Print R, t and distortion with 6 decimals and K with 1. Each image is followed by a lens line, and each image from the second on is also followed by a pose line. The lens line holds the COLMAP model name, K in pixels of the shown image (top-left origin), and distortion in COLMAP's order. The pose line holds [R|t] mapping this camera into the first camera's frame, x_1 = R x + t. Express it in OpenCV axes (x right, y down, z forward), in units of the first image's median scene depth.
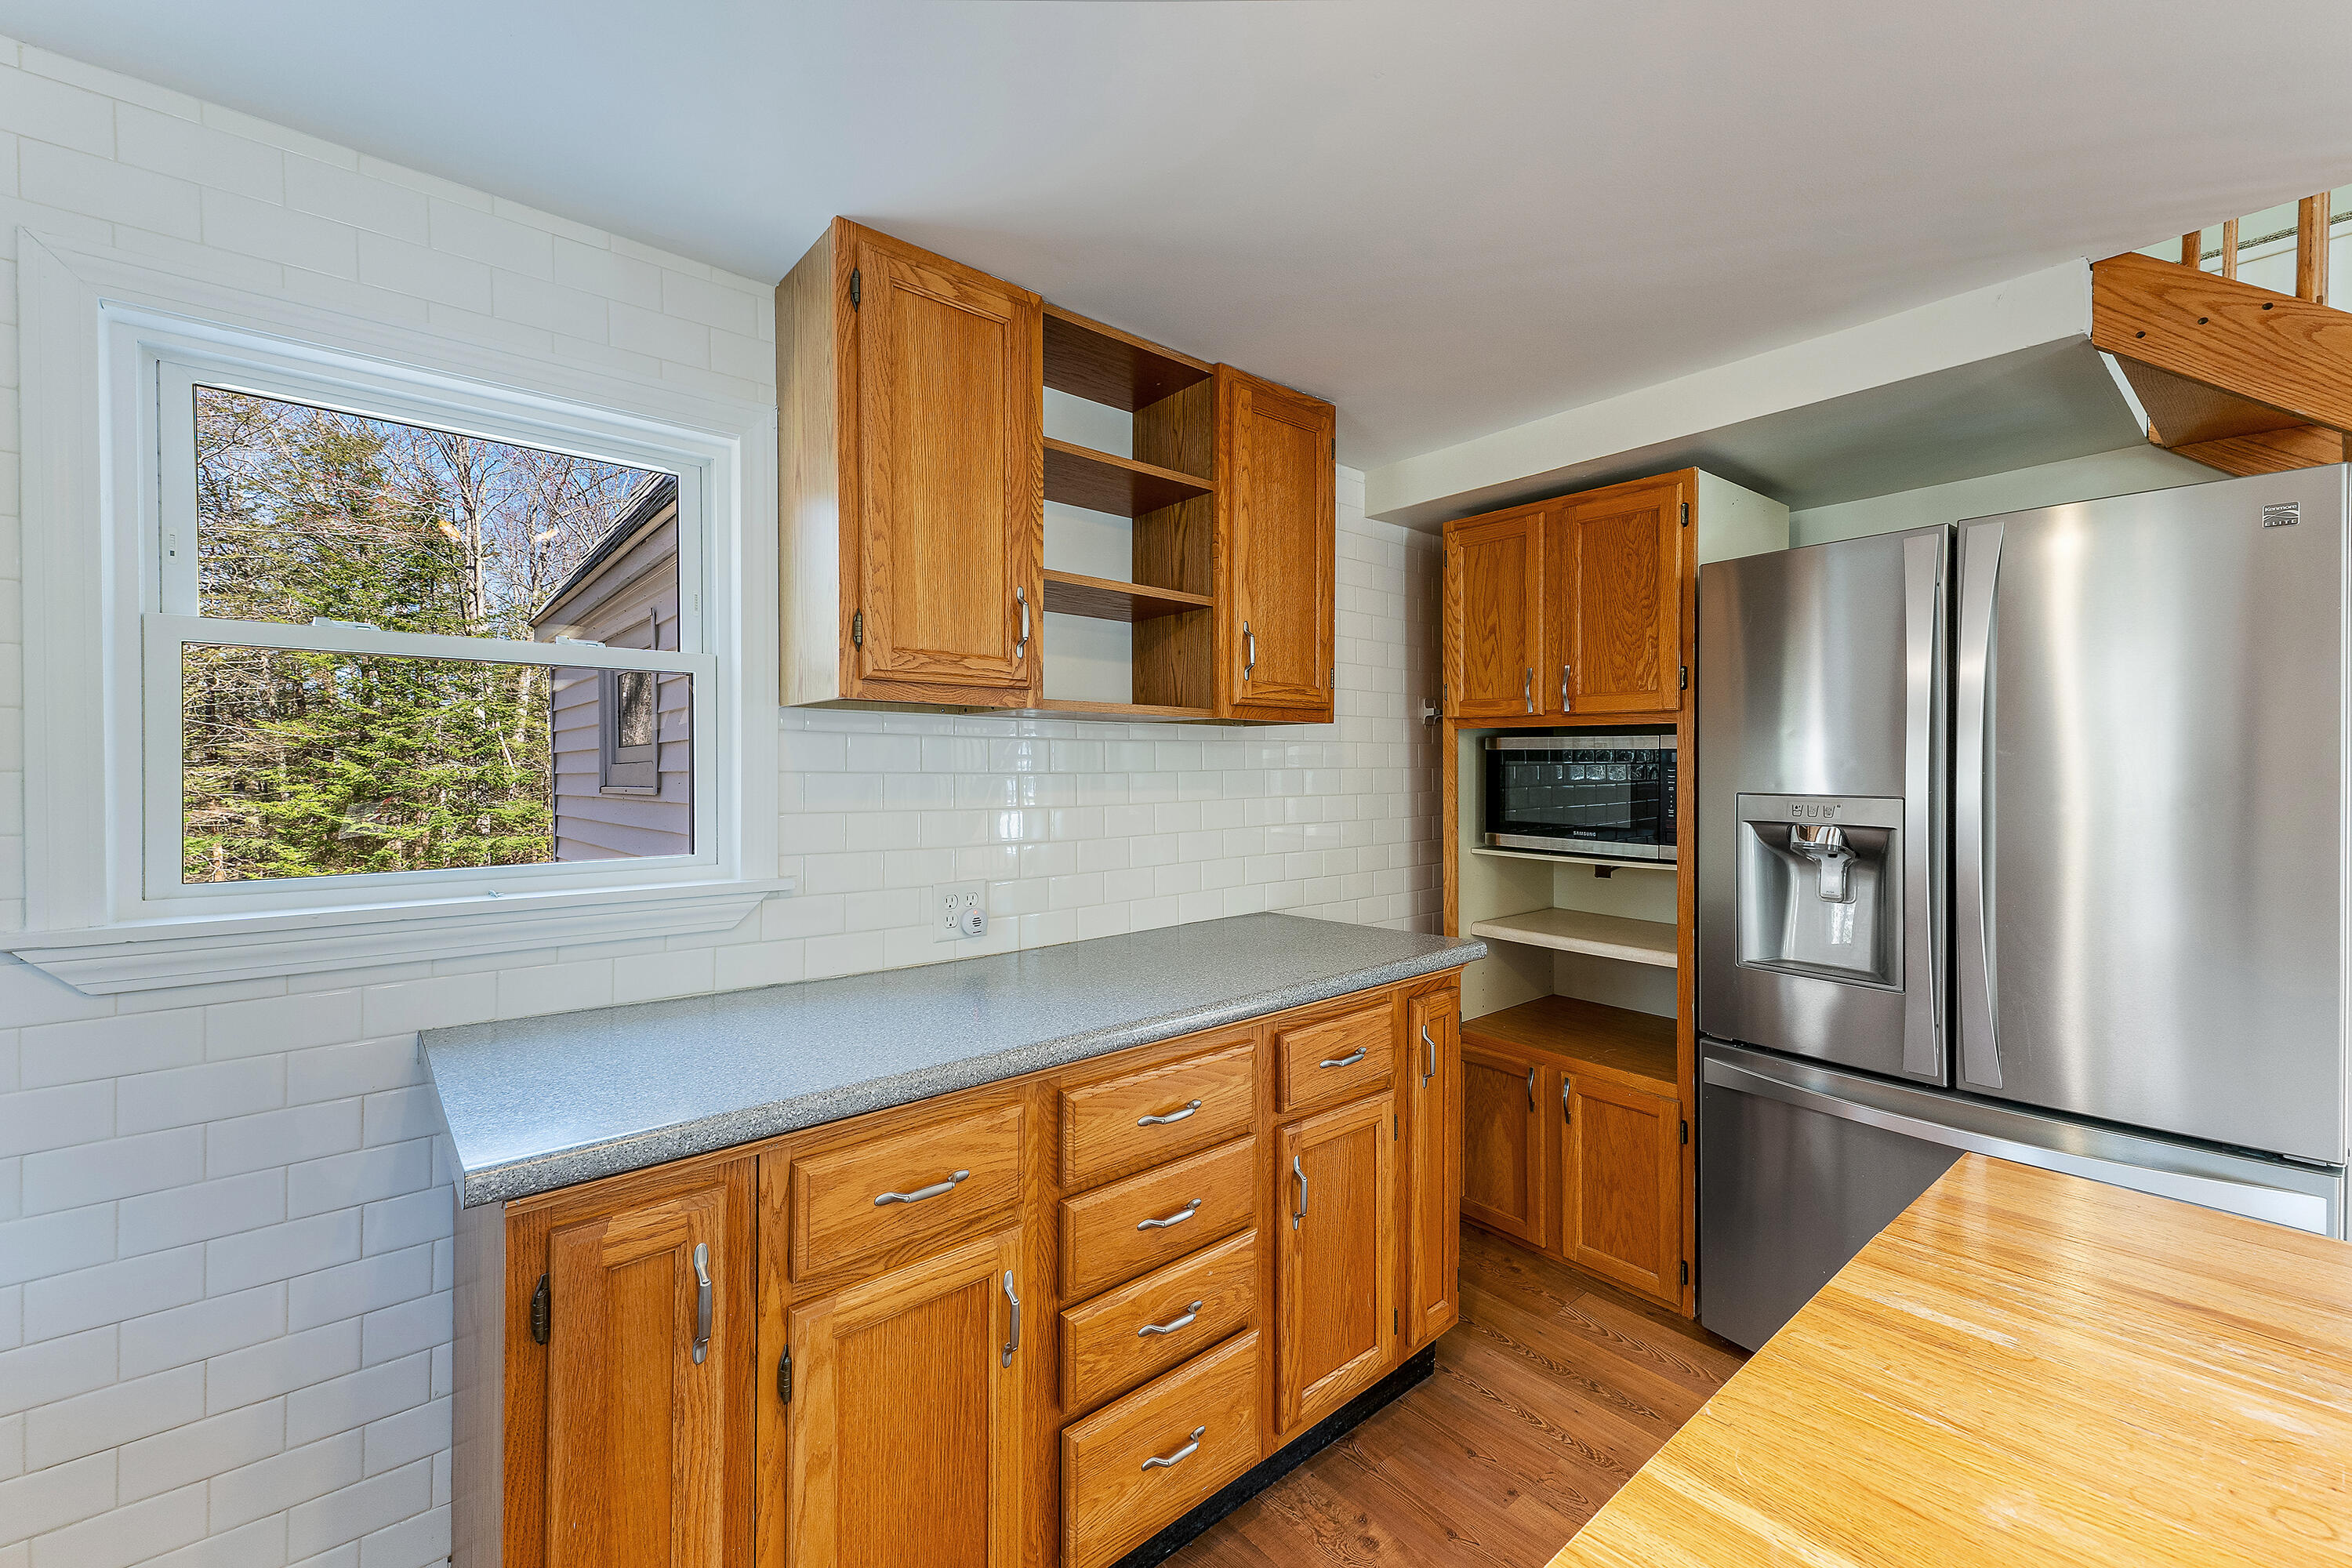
lens RADIAL K [[970.3, 0, 1174.6], [0, 970.3, 773.5], [0, 0, 1]] dist [0.023573, -0.000095]
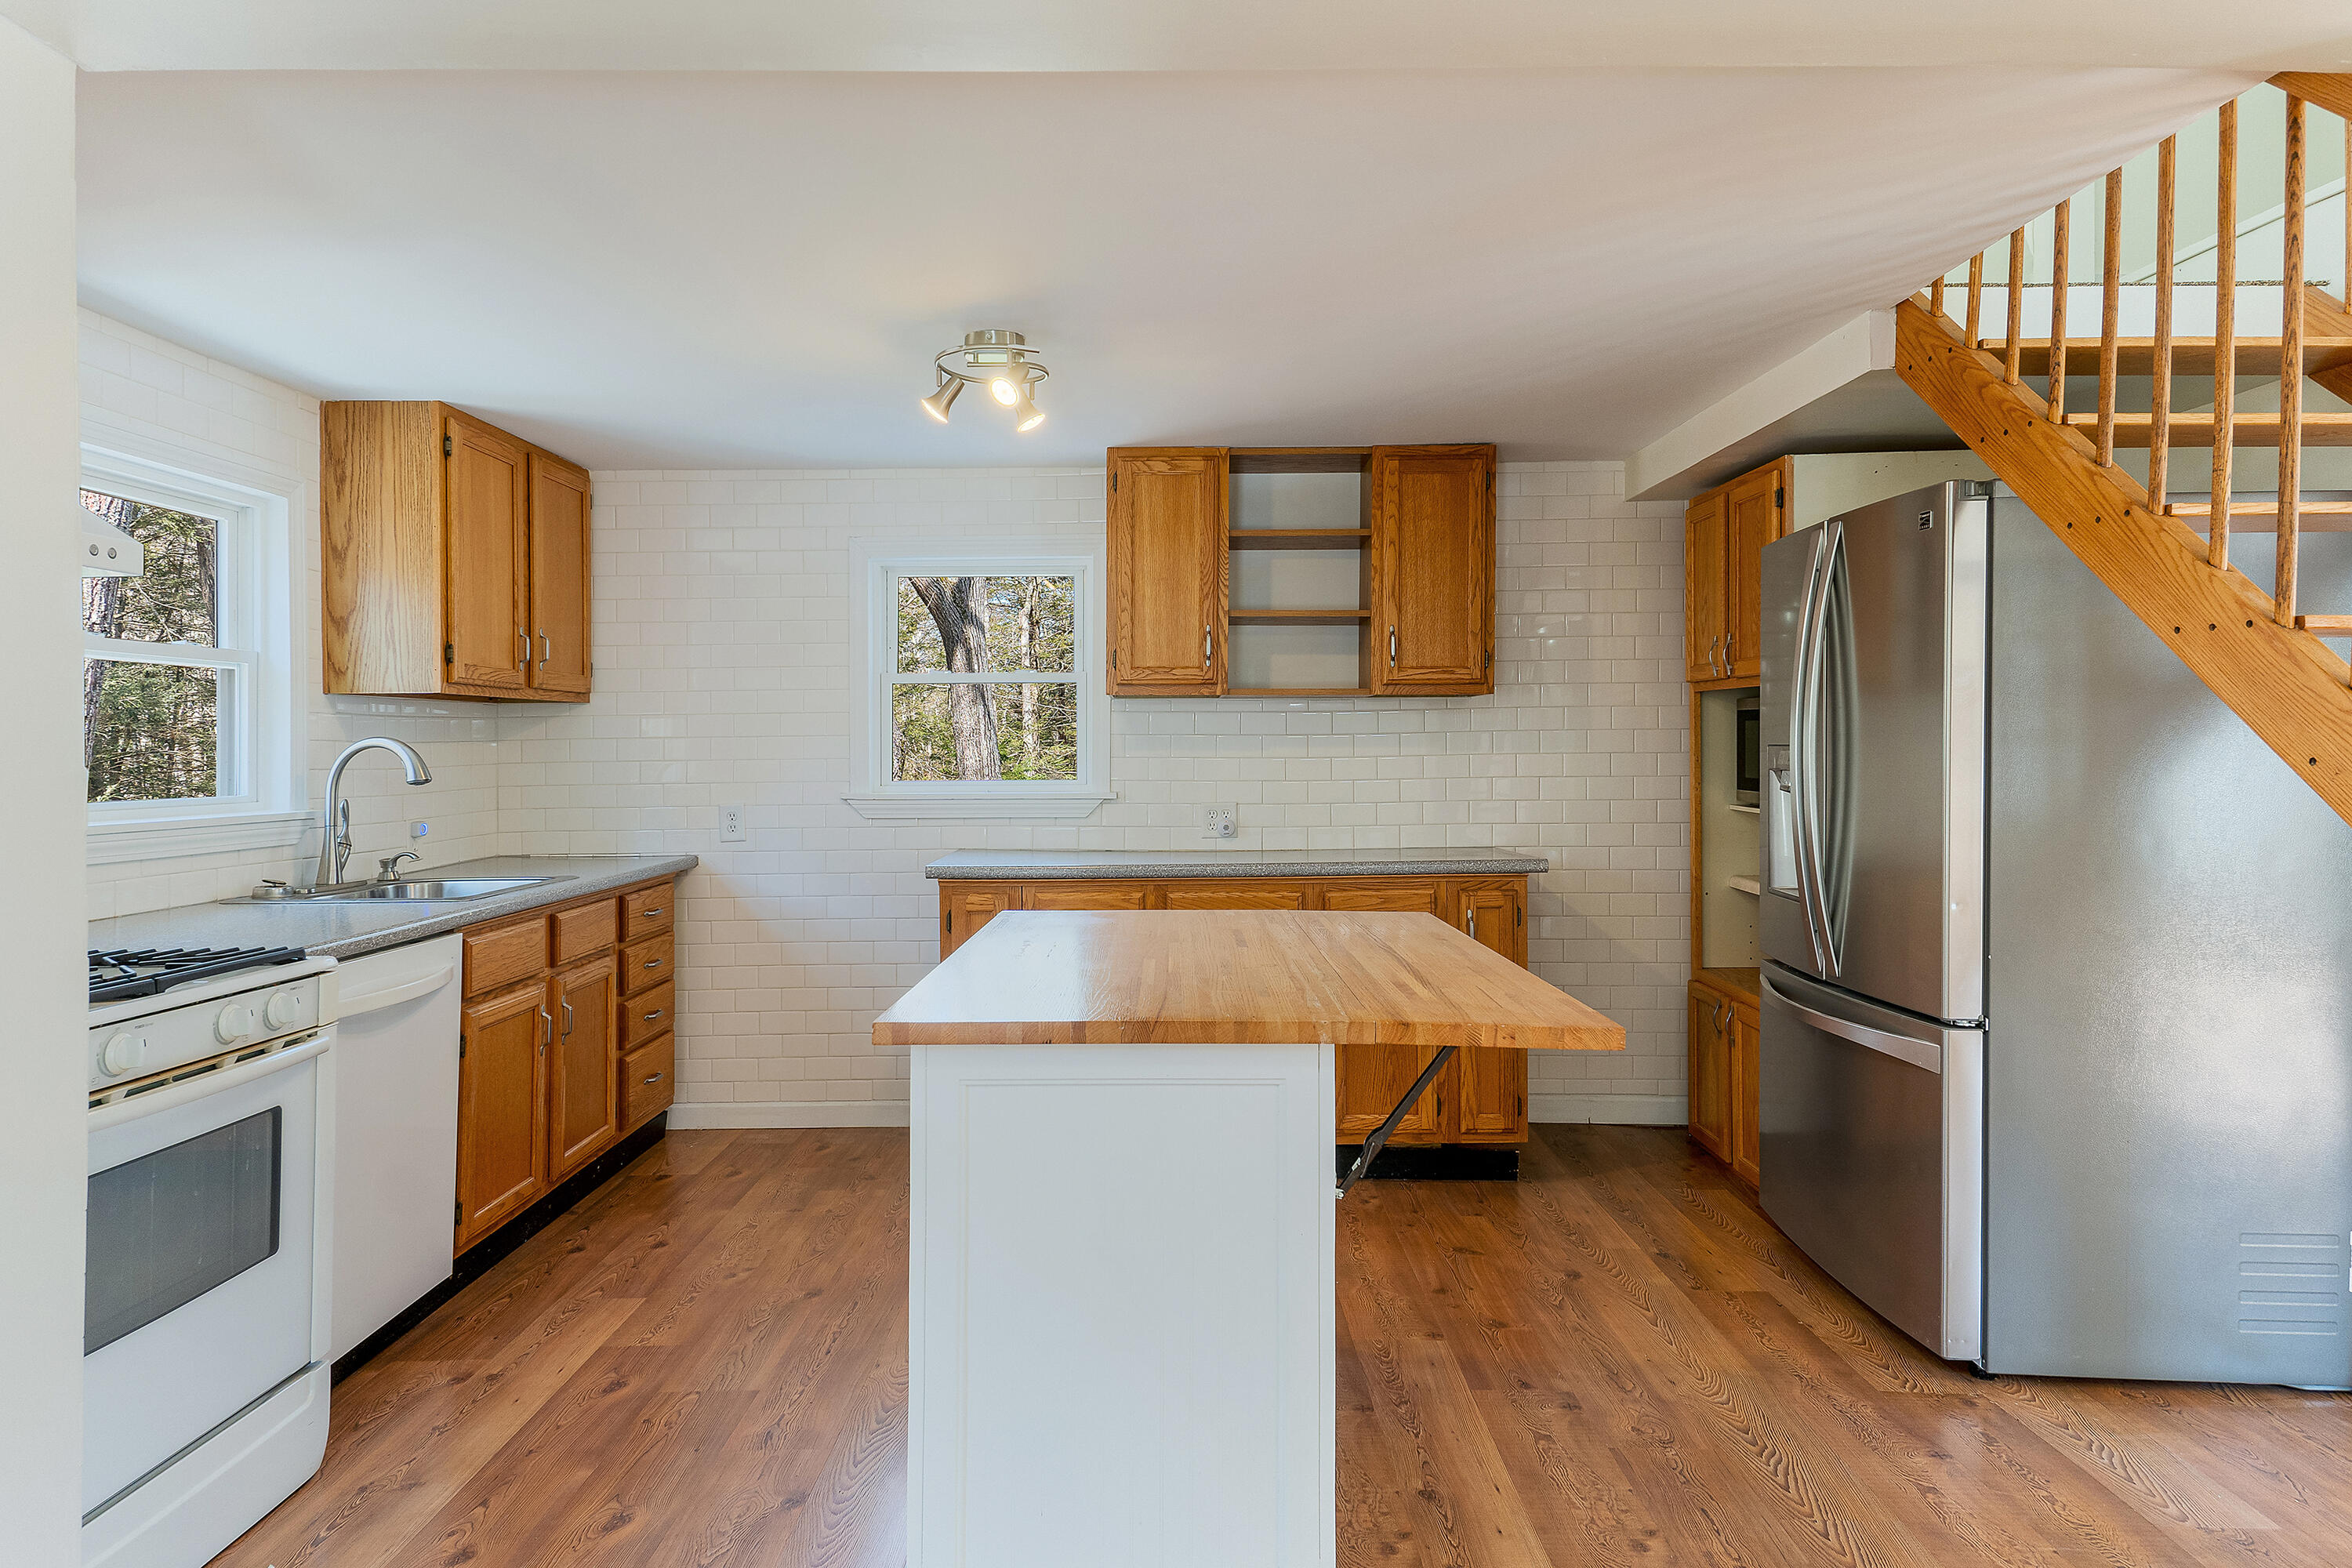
lens RADIAL K [[1410.3, 0, 1076.9], [0, 1410.3, 774.2], [0, 0, 1]] dist [0.006386, 0.002075]
pose [[0.720332, 0.008999, -0.693571, 1.395931], [0.003133, 0.999863, 0.016227, 0.030789], [0.693623, -0.013862, 0.720205, -0.955714]]
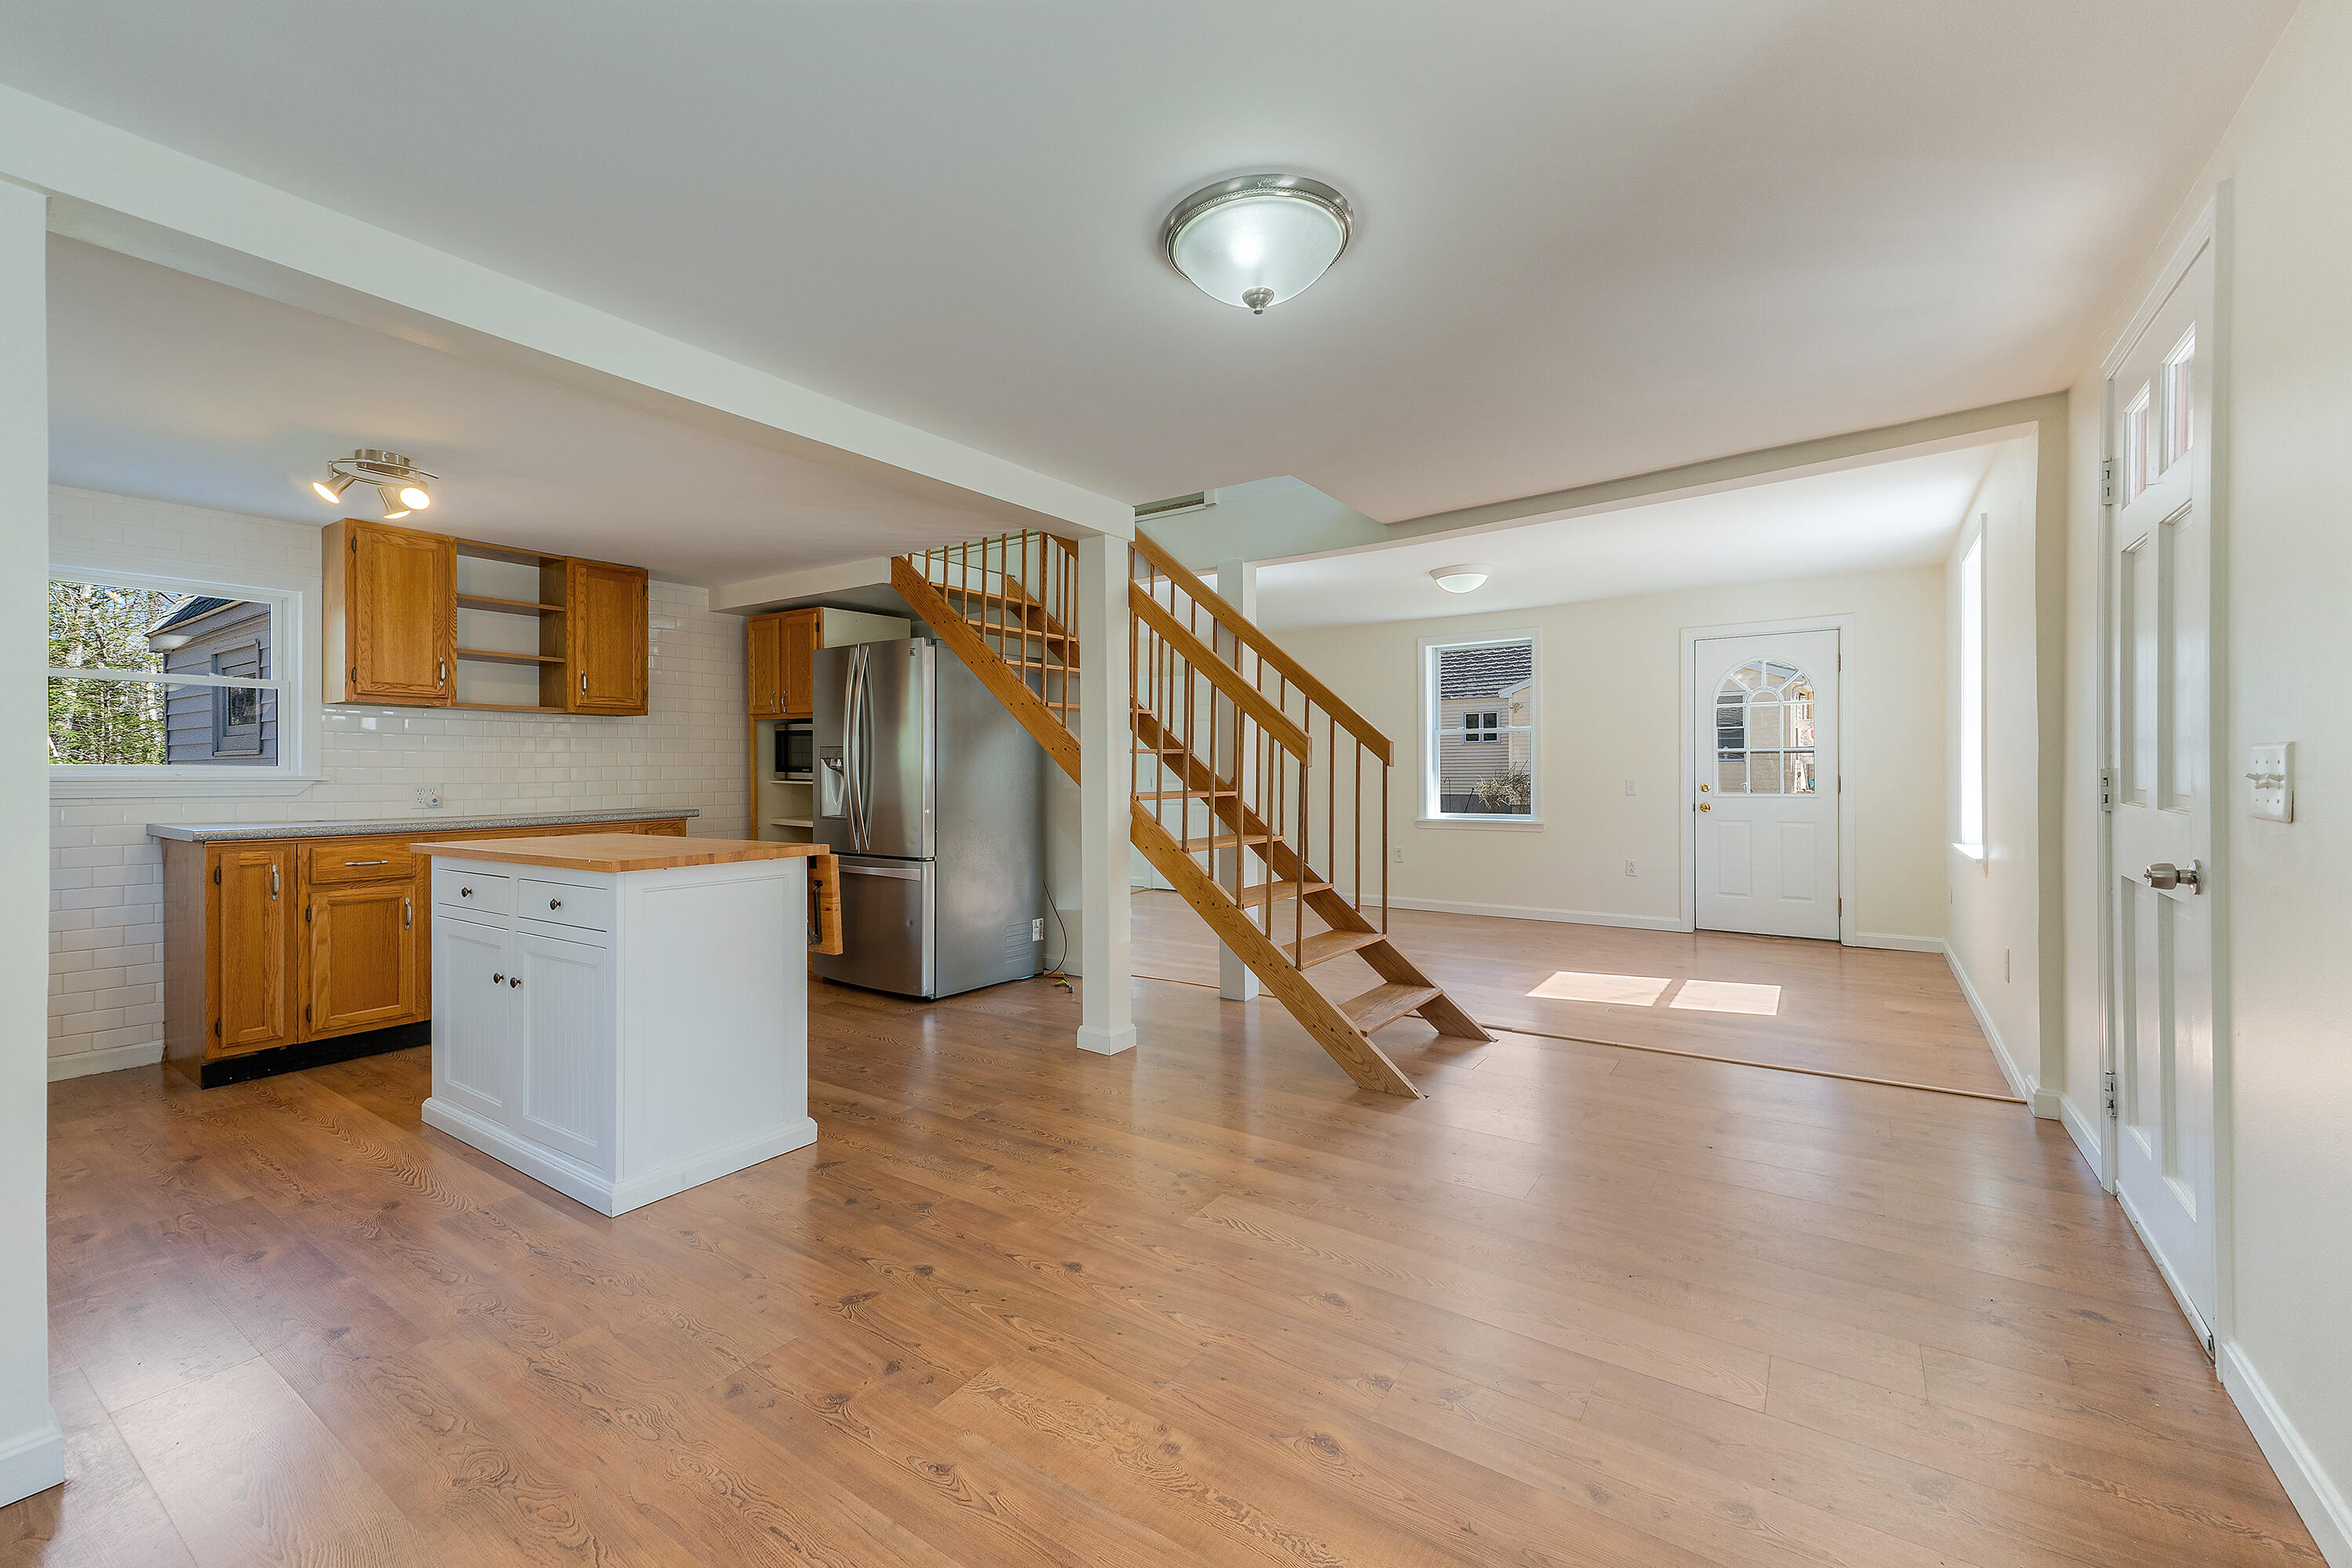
lens RADIAL K [[977.3, 0, 1239.8], [0, 977.3, 768.9], [0, 0, 1]] dist [0.003343, 0.000040]
pose [[0.956776, -0.001032, 0.290823, 1.049765], [0.002029, 0.999993, -0.003126, 0.103757], [-0.290817, 0.003581, 0.956772, -1.956117]]
